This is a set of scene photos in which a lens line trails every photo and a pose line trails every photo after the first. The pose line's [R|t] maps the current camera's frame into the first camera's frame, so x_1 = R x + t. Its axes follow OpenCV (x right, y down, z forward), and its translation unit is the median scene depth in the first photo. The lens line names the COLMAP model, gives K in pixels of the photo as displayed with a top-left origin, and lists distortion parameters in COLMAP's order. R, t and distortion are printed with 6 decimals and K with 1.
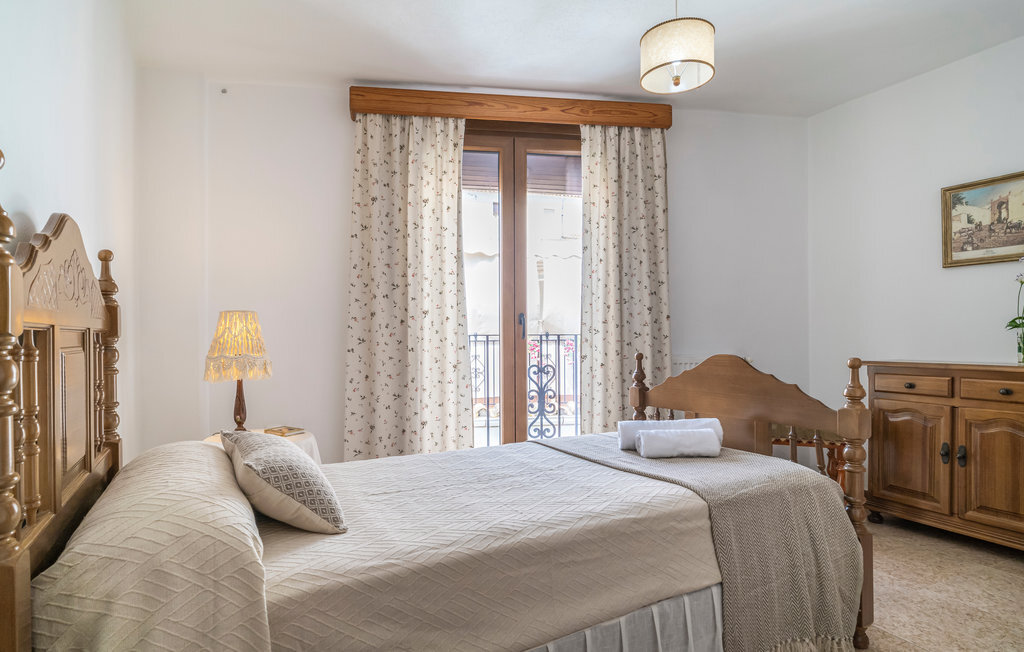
lens RADIAL K [[528.1, 0, 512.2], [0, 528.1, 335.8], [0, 0, 1]] dist [-0.006294, 0.000220]
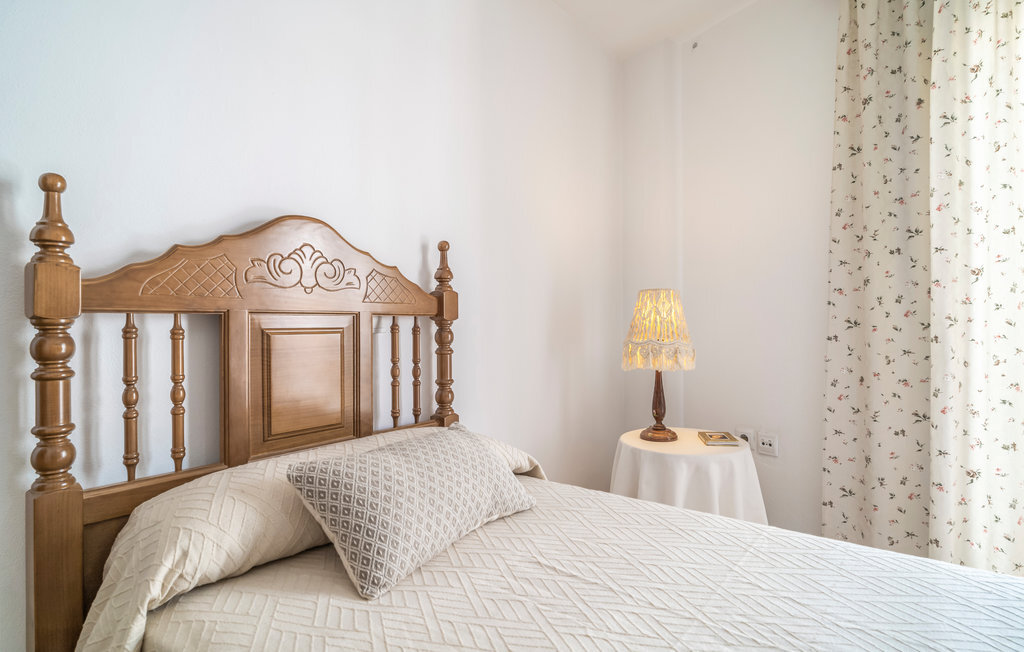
lens RADIAL K [[528.1, 0, 512.0], [0, 528.1, 321.0], [0, 0, 1]] dist [-0.006294, 0.000220]
pose [[0.386605, -0.005486, -0.922229, 0.155950], [0.007946, 0.999965, -0.002618, 0.004314], [0.922211, -0.006316, 0.386635, 0.357154]]
